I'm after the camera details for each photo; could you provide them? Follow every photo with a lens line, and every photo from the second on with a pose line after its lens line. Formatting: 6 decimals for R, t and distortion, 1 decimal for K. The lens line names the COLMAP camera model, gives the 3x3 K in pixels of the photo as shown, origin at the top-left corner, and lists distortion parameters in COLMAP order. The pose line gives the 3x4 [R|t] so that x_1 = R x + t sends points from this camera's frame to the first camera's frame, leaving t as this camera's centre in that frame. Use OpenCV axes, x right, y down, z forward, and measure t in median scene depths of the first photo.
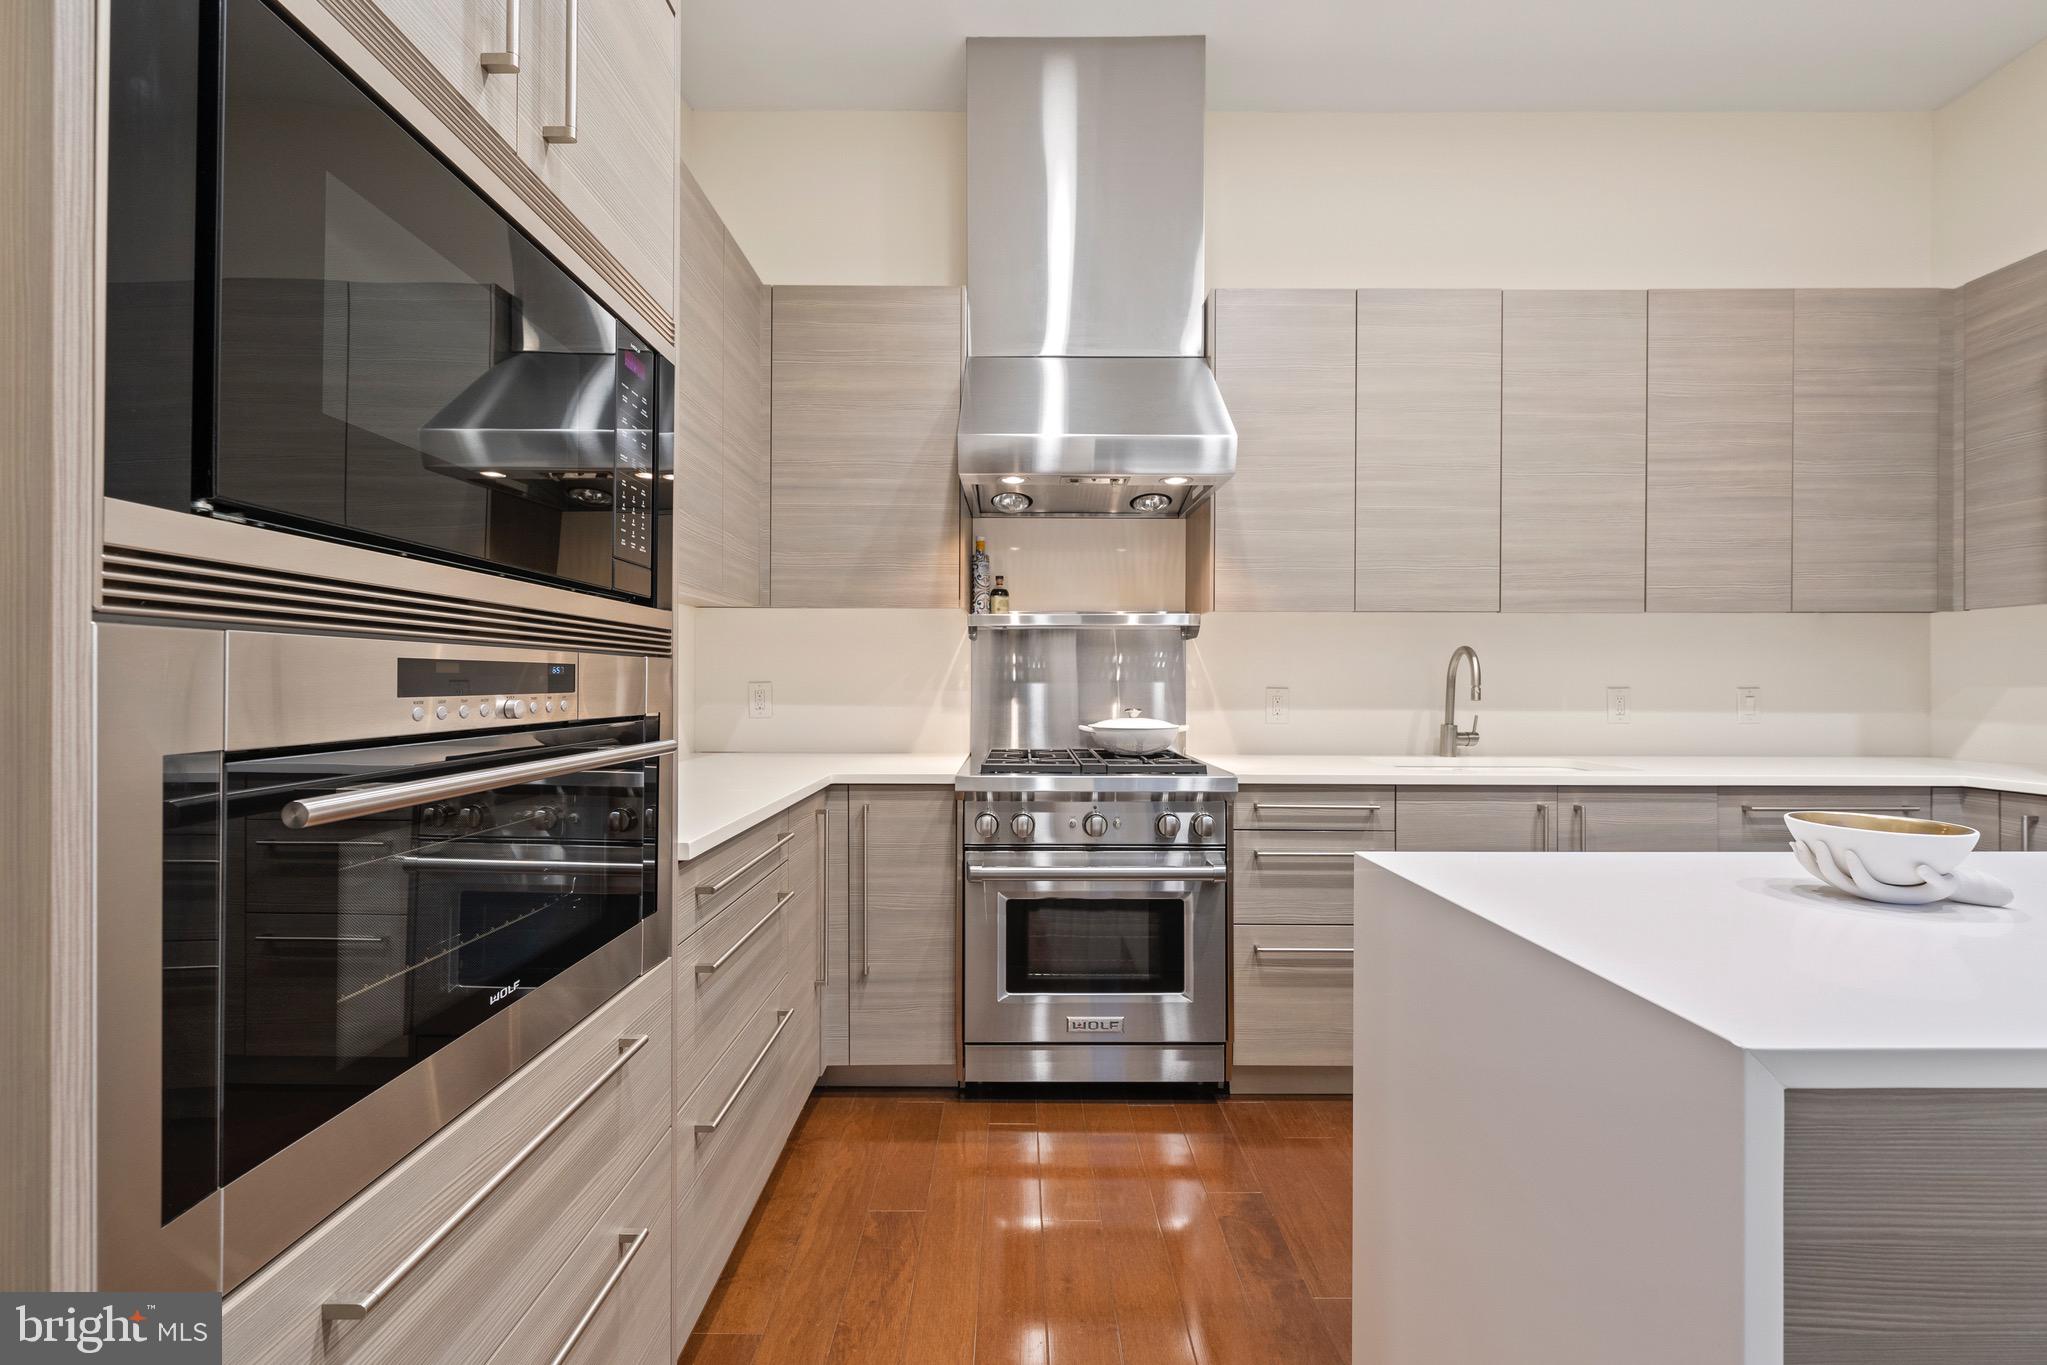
lens RADIAL K [[802.1, 0, 1013.6], [0, 802.1, 681.0], [0, 0, 1]] dist [-0.000348, -0.000020]
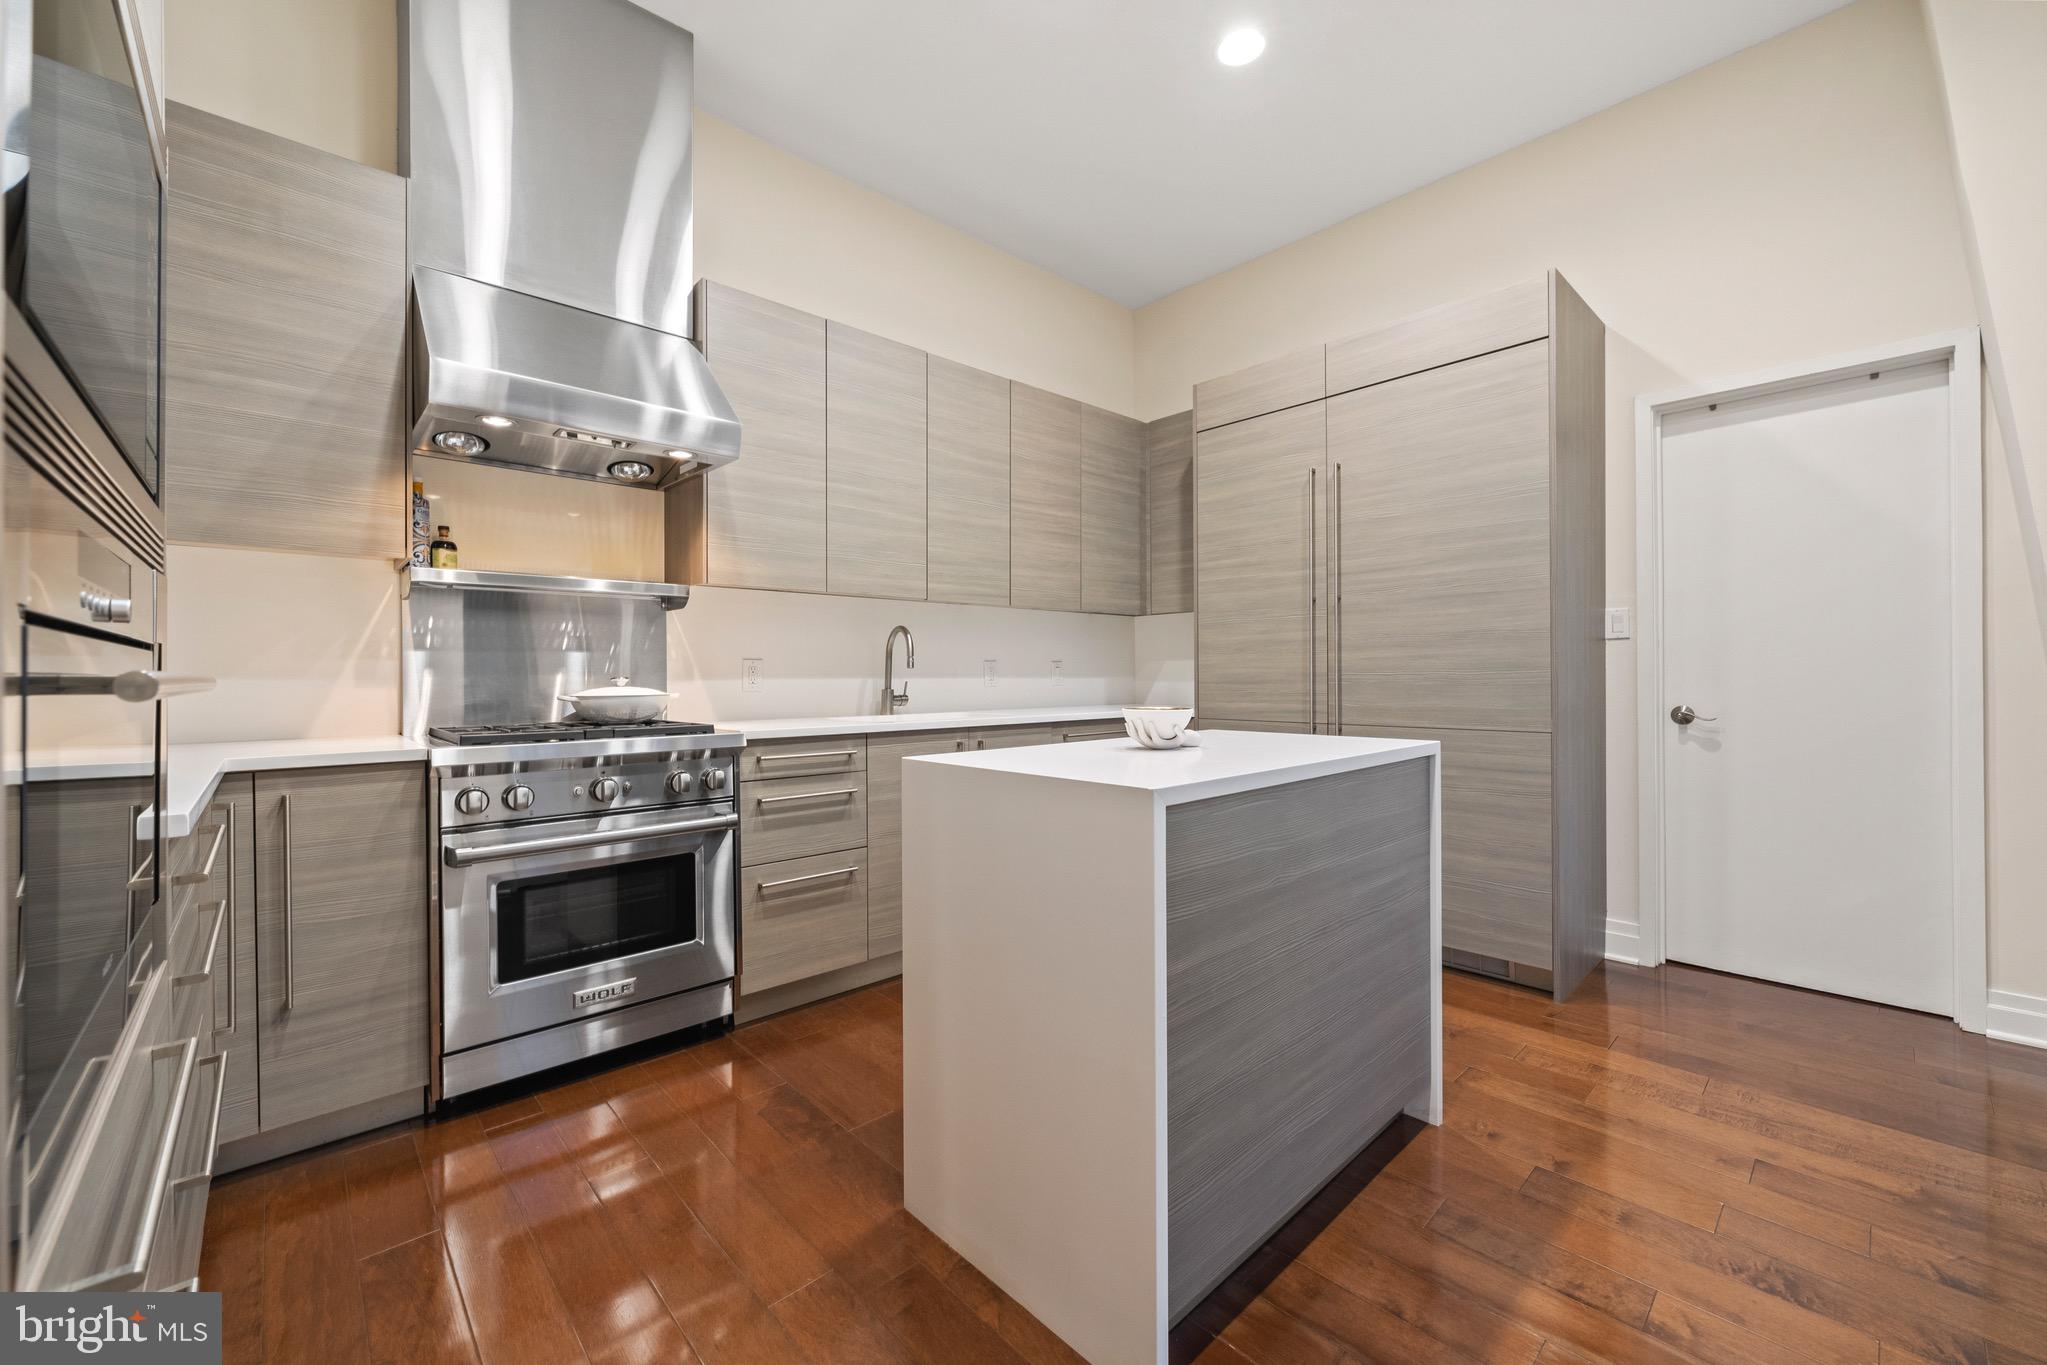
lens RADIAL K [[808.6, 0, 1028.6], [0, 808.6, 676.1], [0, 0, 1]] dist [-0.000118, -0.000217]
pose [[0.729967, -0.007085, 0.683445, -0.172144], [0.005786, 0.999974, 0.004187, 0.033696], [-0.683458, 0.000898, 0.729990, -0.071653]]
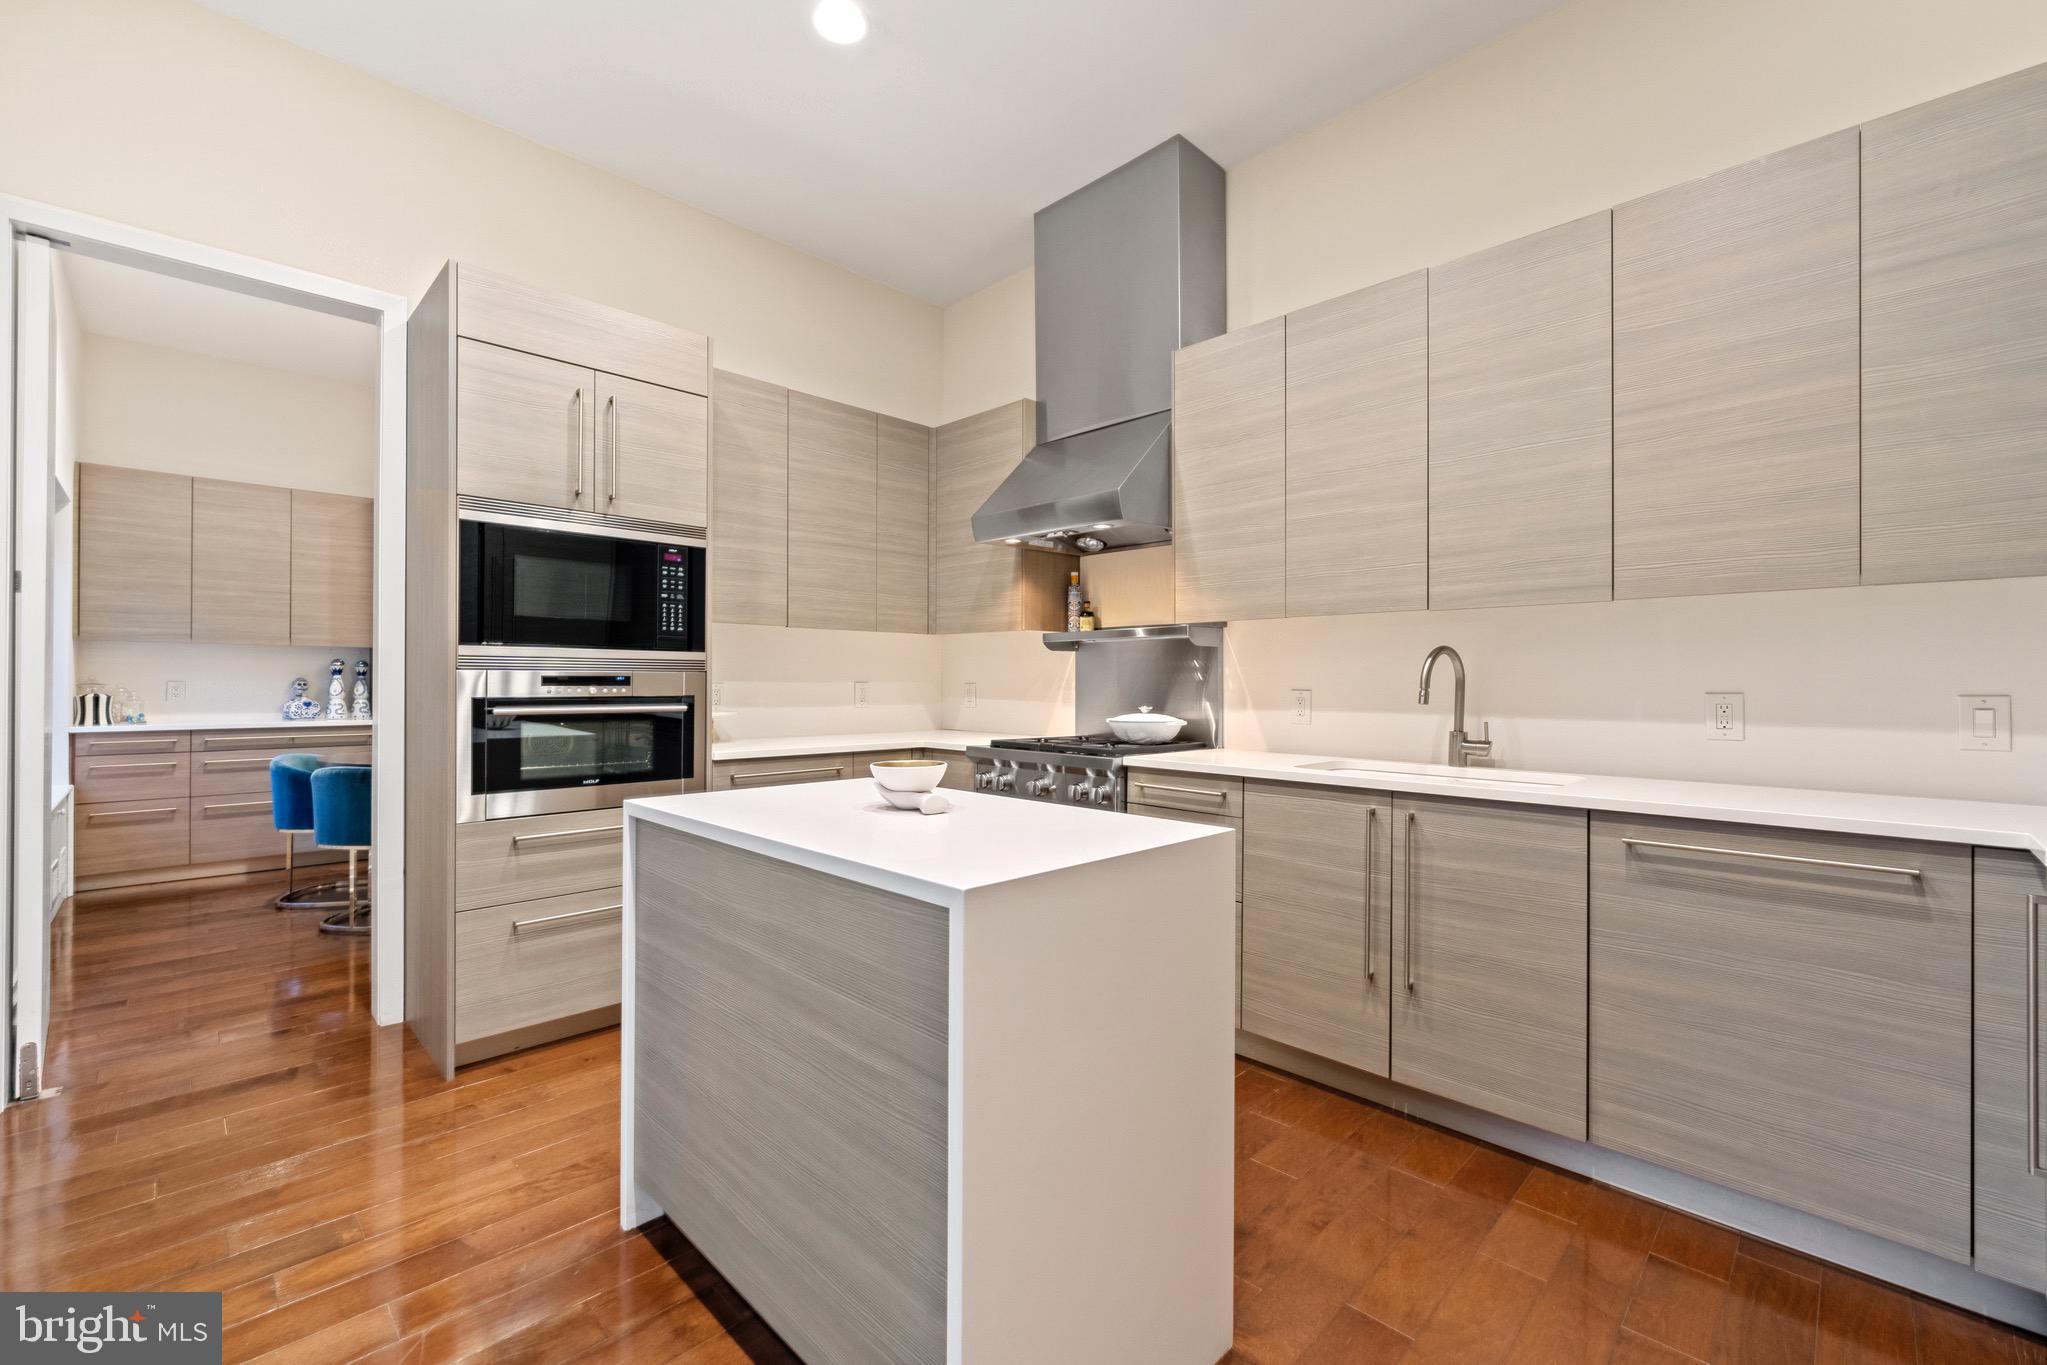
lens RADIAL K [[846.1, 0, 1023.5], [0, 846.1, 682.5], [0, 0, 1]] dist [0.000272, -0.000046]
pose [[0.707017, 0.001779, -0.707194, 0.975922], [-0.001937, 0.999998, 0.000579, -0.000966], [0.707194, 0.000960, 0.707019, -0.038190]]
